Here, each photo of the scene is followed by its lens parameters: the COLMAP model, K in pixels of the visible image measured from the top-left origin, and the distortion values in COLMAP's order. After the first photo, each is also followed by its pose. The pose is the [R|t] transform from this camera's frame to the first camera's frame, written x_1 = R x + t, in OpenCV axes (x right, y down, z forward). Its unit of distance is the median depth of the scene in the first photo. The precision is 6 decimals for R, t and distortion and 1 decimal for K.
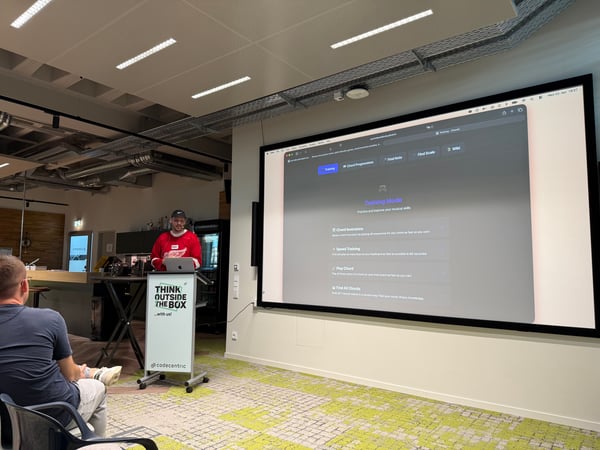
lens RADIAL K [[426.0, 0, 303.1], [0, 426.0, 226.8], [0, 0, 1]] dist [0.072617, -0.078629]
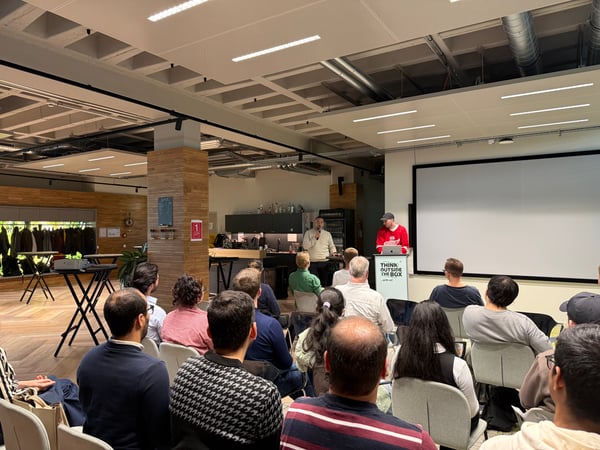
lens RADIAL K [[426.0, 0, 303.7], [0, 426.0, 225.7], [0, 0, 1]] dist [0.072617, -0.078629]
pose [[0.996182, -0.016375, 0.085748, -0.775130], [0.008782, 0.996065, 0.088186, -0.149023], [-0.086855, -0.087096, 0.992406, -0.567176]]
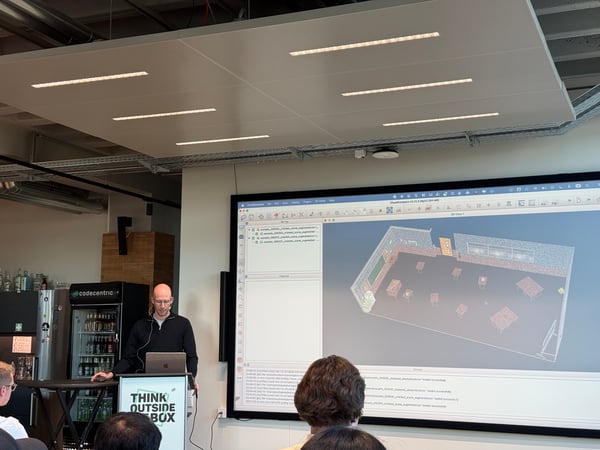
lens RADIAL K [[849.4, 0, 304.8], [0, 849.4, 230.3], [0, 0, 1]] dist [0.136200, 0.000000]
pose [[0.970654, 0.026218, 0.239048, -0.417090], [-0.019674, 0.999365, -0.029721, -0.112684], [-0.239675, 0.024145, 0.970553, -0.560659]]
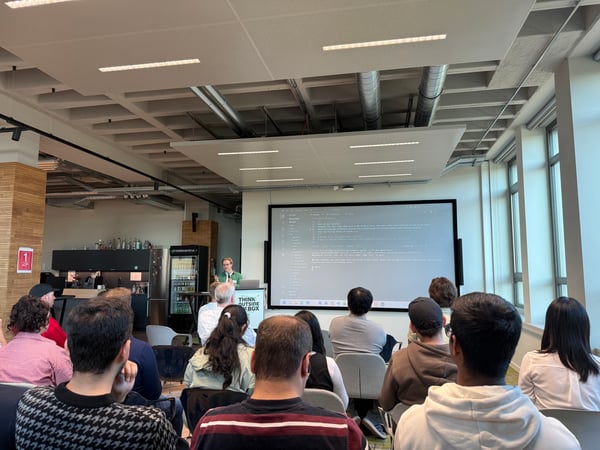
lens RADIAL K [[426.0, 0, 305.0], [0, 426.0, 229.9], [0, 0, 1]] dist [0.072617, -0.078629]
pose [[0.900076, 0.034088, 0.434398, -0.831000], [-0.032605, 0.999409, -0.010867, -0.109572], [-0.434512, -0.004382, 0.900656, -0.564330]]
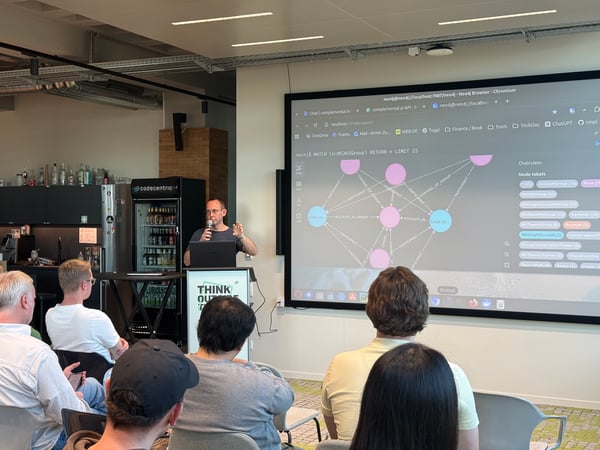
lens RADIAL K [[849.4, 0, 302.6], [0, 849.4, 234.8], [0, 0, 1]] dist [0.136200, 0.000000]
pose [[0.982536, -0.011845, 0.185694, -0.448515], [-0.009111, 0.993712, 0.111594, -0.142065], [-0.185849, -0.111337, 0.976250, -0.613950]]
